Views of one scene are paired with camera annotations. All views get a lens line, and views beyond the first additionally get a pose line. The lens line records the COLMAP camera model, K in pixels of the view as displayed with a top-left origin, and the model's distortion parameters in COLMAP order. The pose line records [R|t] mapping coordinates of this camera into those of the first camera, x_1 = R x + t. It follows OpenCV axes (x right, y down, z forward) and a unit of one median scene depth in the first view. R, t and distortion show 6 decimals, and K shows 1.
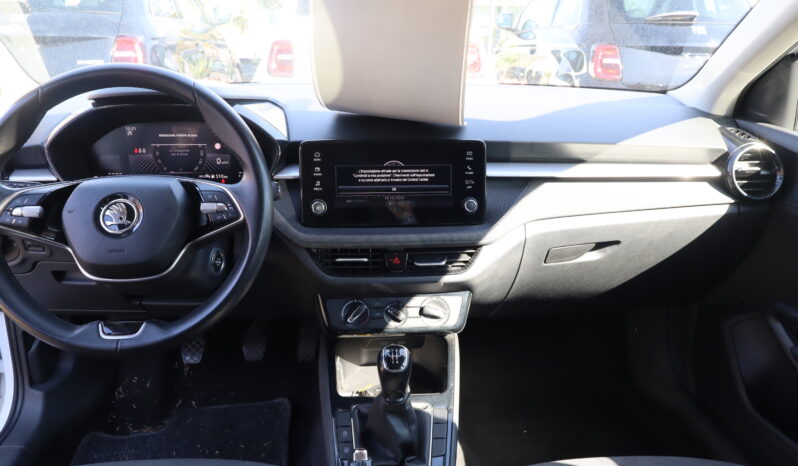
lens RADIAL K [[614.5, 0, 399.0], [0, 614.5, 233.0], [0, 0, 1]] dist [-0.006512, 0.001589]
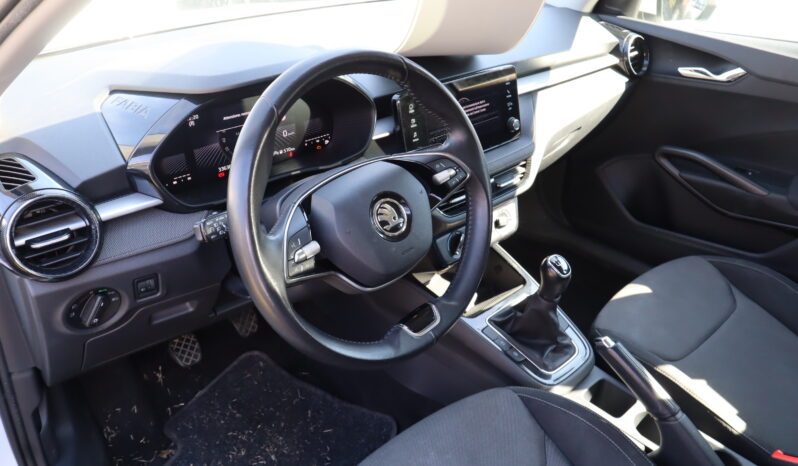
lens RADIAL K [[610.7, 0, 399.0], [0, 610.7, 233.0], [0, 0, 1]] dist [0.008381, 0.001439]
pose [[0.777098, -0.308495, 0.548589, -0.751386], [0.192007, 0.946285, 0.260150, -0.193953], [-0.599377, -0.096829, 0.794589, 0.202590]]
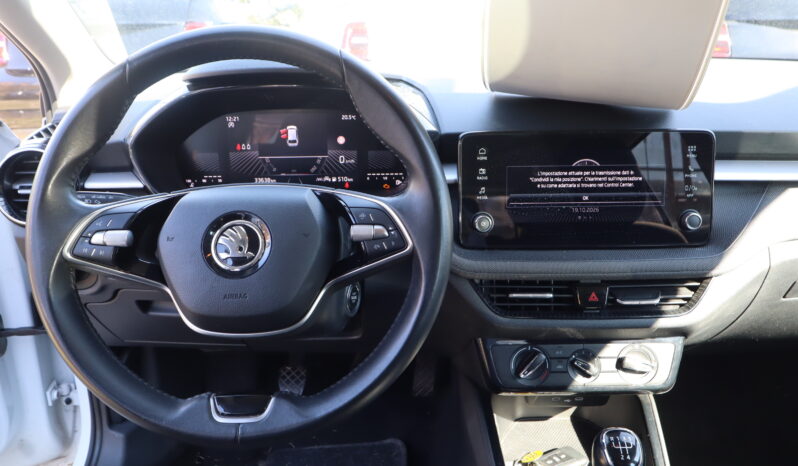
lens RADIAL K [[614.5, 0, 399.0], [0, 614.5, 233.0], [0, 0, 1]] dist [-0.006512, 0.001589]
pose [[0.996241, 0.005625, -0.086440, -0.167457], [-0.003886, 0.999787, 0.020275, -0.043972], [0.086536, -0.019863, 0.996051, 0.252595]]
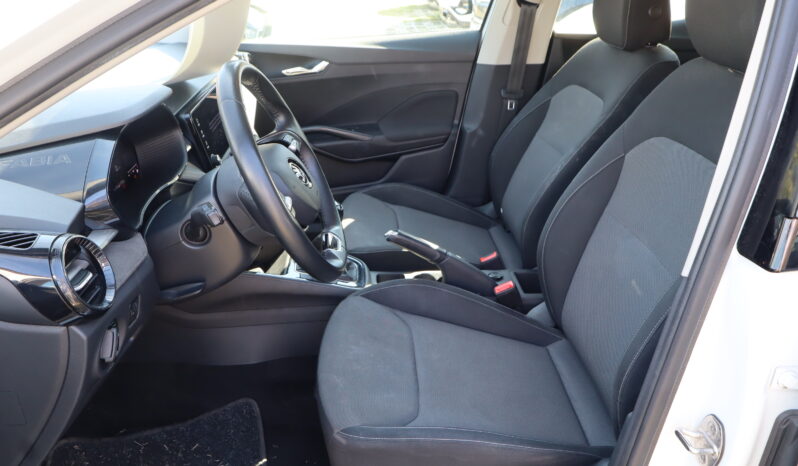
lens RADIAL K [[610.7, 0, 399.0], [0, 610.7, 233.0], [0, 0, 1]] dist [0.008381, 0.001439]
pose [[0.015896, -0.444776, 0.895501, -1.299779], [0.331412, 0.847330, 0.414968, -0.309883], [-0.943352, 0.290183, 0.160873, 0.502382]]
